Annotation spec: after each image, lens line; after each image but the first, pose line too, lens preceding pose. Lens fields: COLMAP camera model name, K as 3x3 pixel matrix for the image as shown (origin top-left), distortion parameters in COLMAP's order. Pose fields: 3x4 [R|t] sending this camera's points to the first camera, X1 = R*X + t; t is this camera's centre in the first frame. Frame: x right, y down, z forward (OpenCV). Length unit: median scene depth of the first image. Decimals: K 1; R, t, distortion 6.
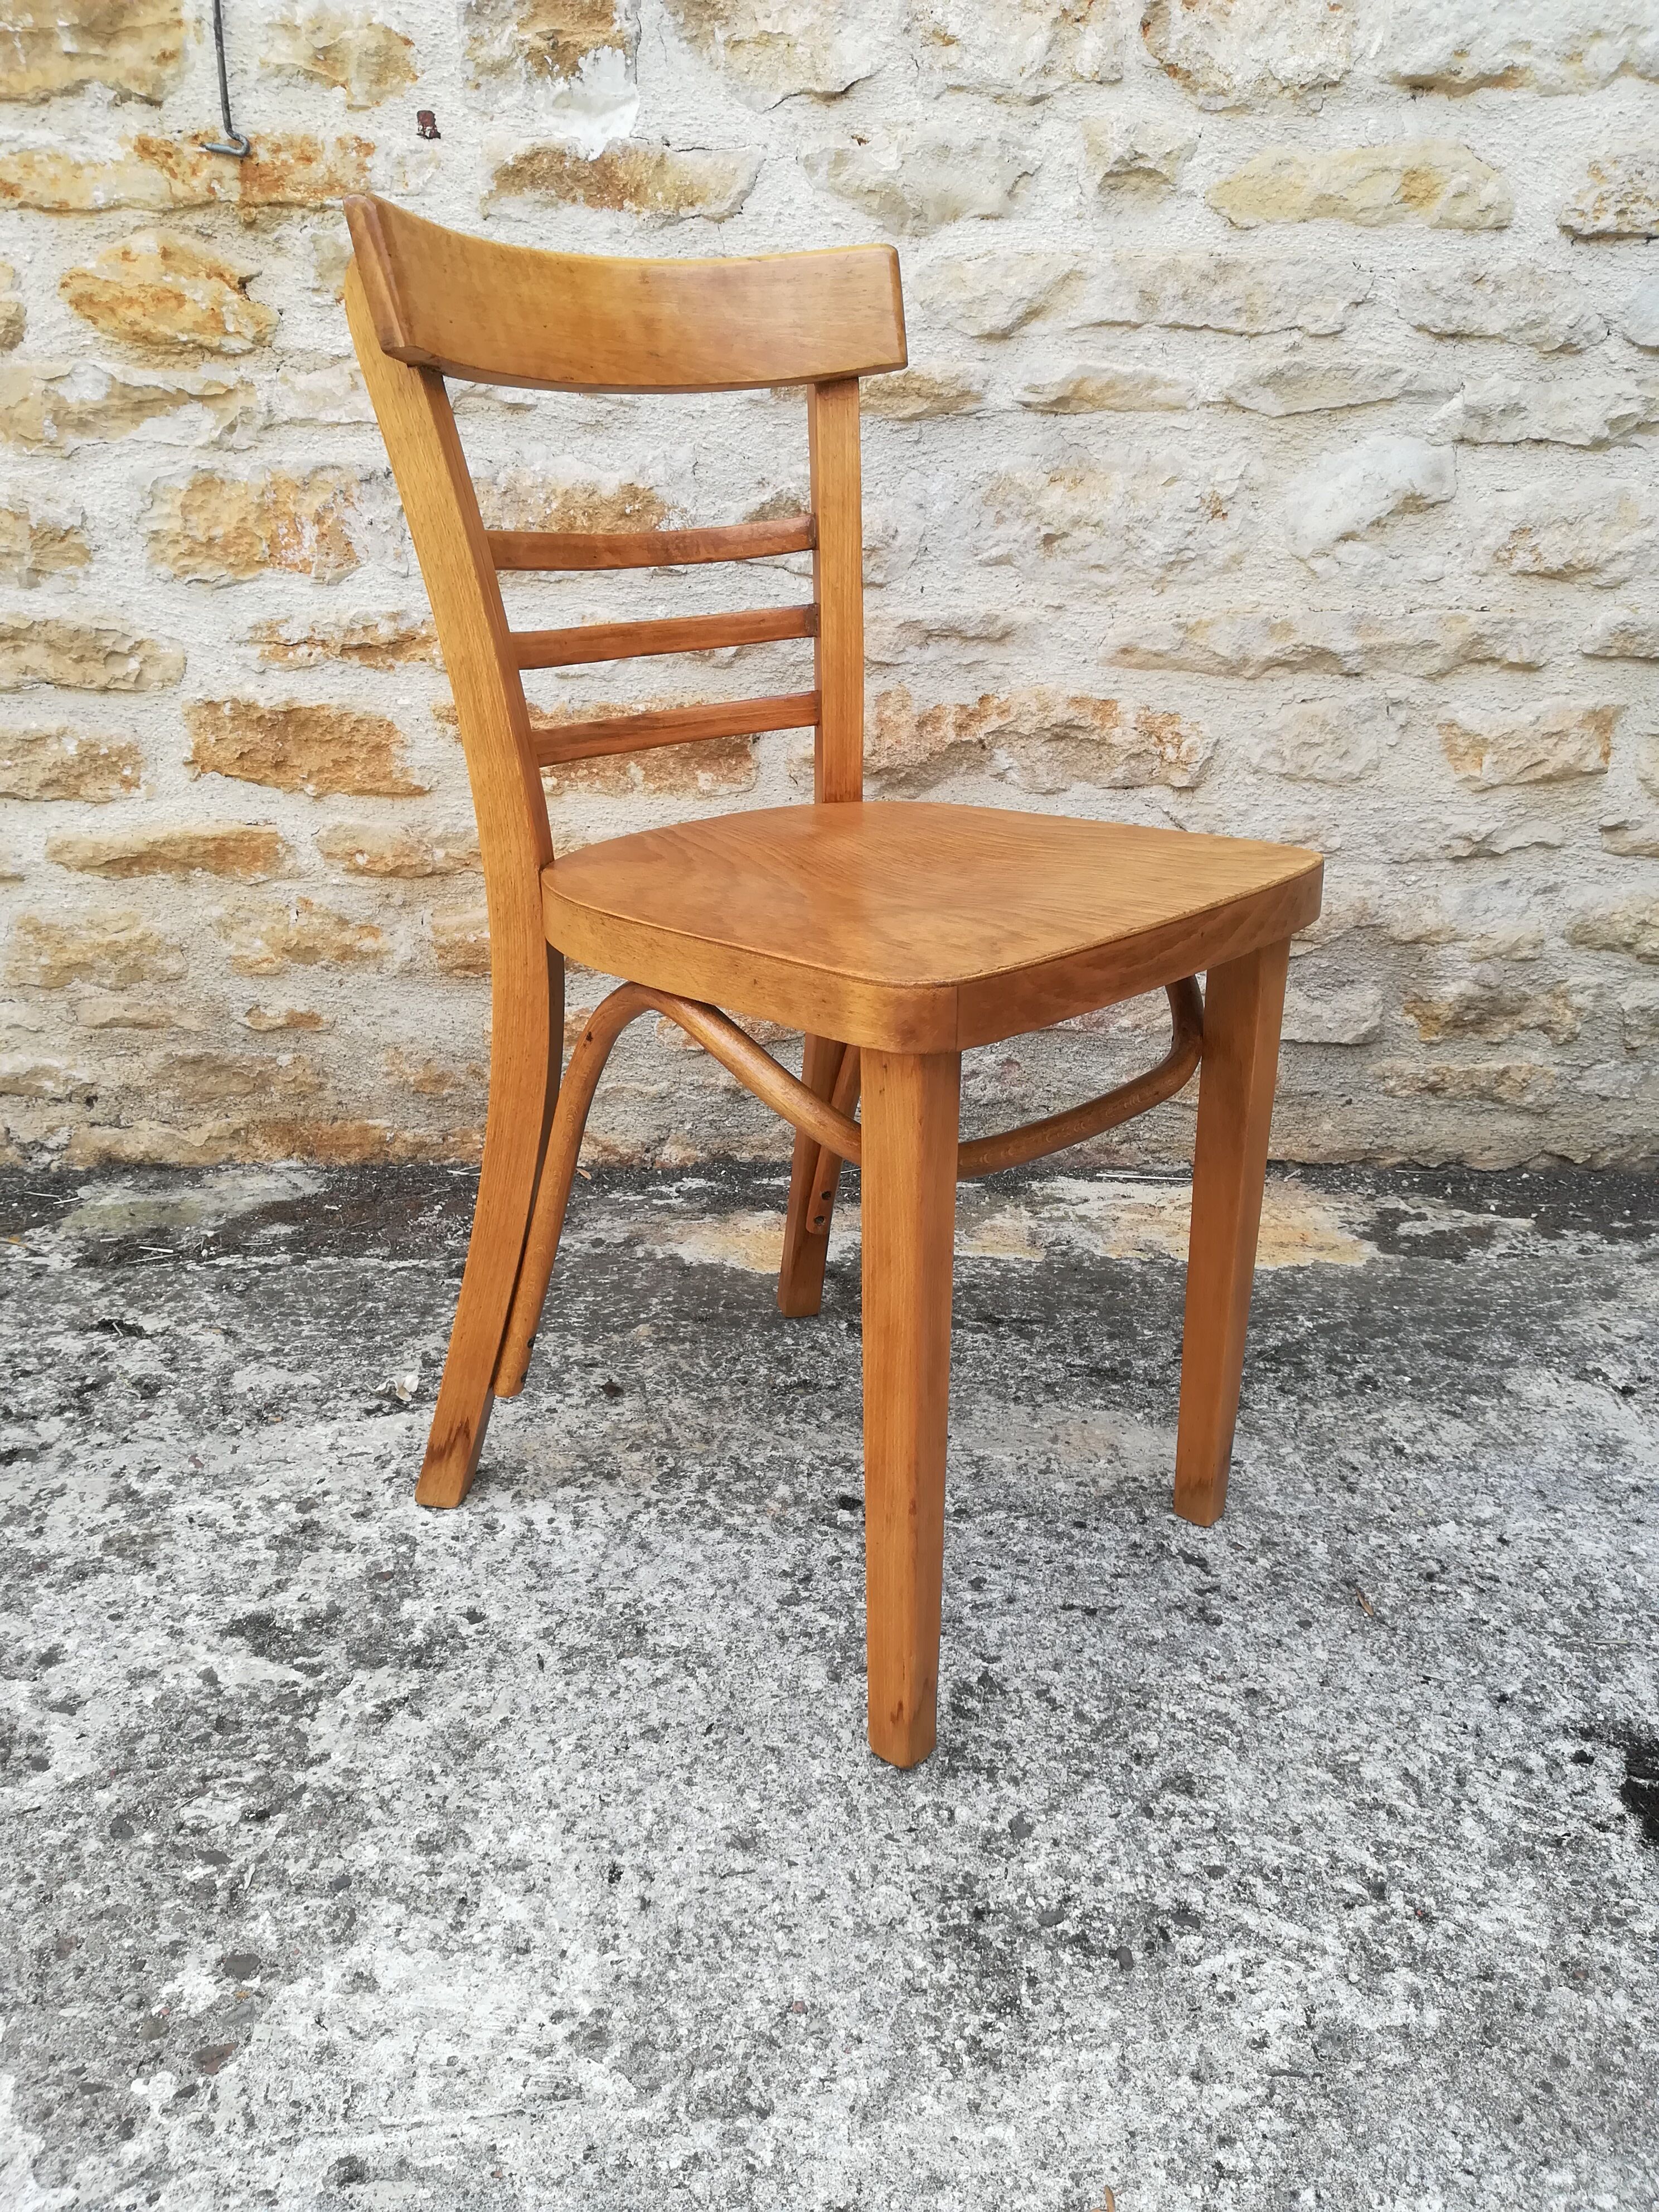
lens RADIAL K [[1726.7, 0, 812.0], [0, 1726.7, 1113.8], [0, 0, 1]] dist [0.046504, -0.074421]
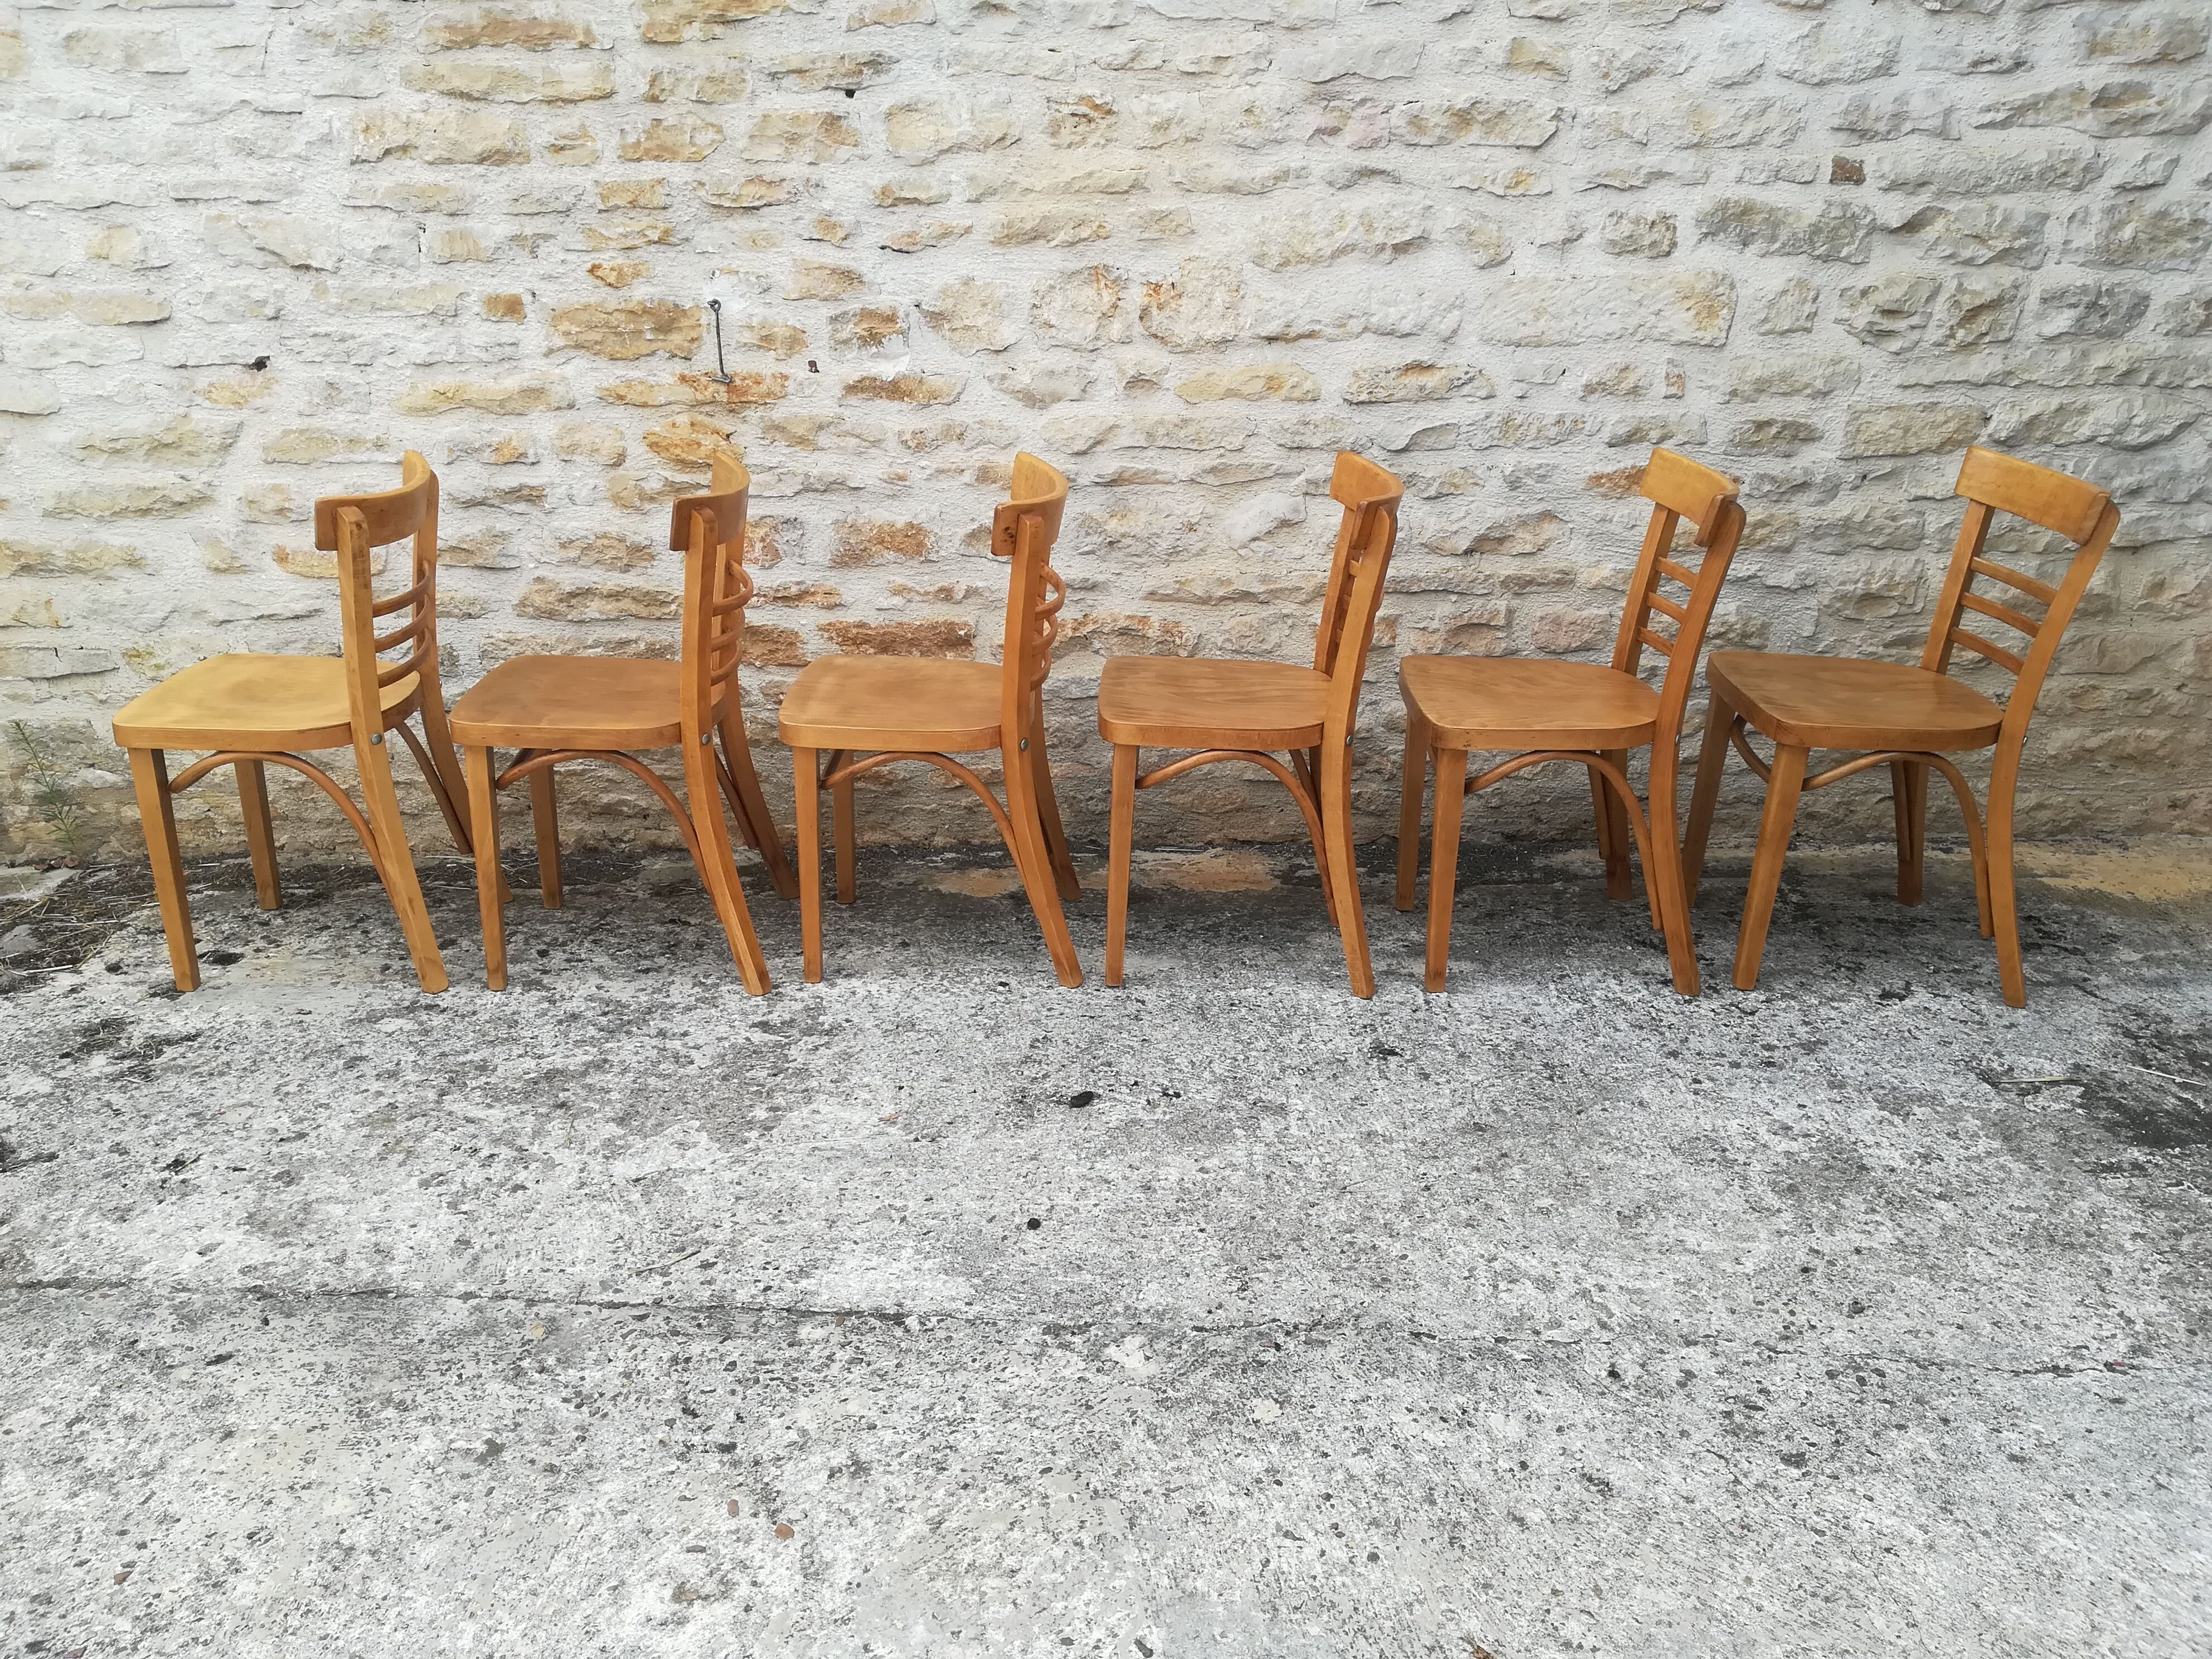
lens RADIAL K [[1726.7, 0, 1115.9], [0, 1726.7, 852.9], [0, 0, 1]] dist [0.046504, -0.074421]
pose [[0.999773, -0.010852, -0.018362, 0.236375], [0.011266, 0.999681, 0.022591, -0.007572], [0.018111, -0.022793, 0.999576, -1.454006]]
